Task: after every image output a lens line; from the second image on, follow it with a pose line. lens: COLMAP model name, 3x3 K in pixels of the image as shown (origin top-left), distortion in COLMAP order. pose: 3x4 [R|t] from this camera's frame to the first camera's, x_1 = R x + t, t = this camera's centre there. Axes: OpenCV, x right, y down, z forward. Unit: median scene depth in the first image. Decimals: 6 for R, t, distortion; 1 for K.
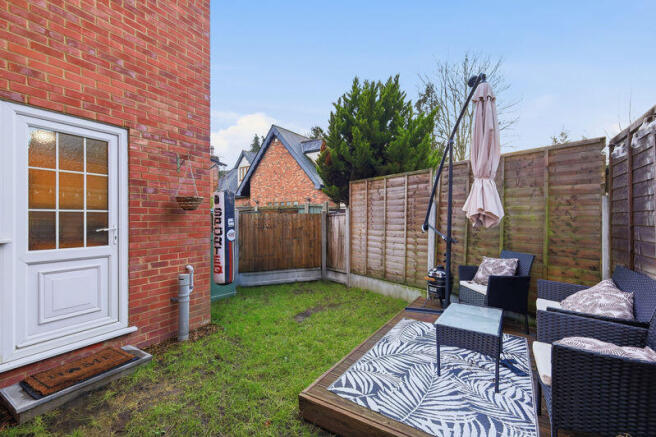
lens RADIAL K [[285.8, 0, 329.5], [0, 285.8, 221.0], [0, 0, 1]] dist [-0.000965, -0.000097]
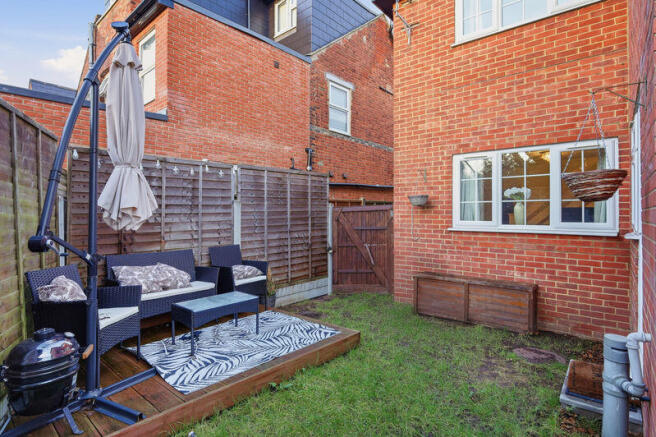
lens RADIAL K [[340.6, 0, 327.2], [0, 340.6, 217.3], [0, 0, 1]] dist [0.000239, 0.000011]
pose [[-0.988665, -0.001890, 0.150126, -0.176017], [-0.002008, 0.999998, -0.000630, -0.015550], [-0.150125, -0.000924, -0.988667, 2.399058]]
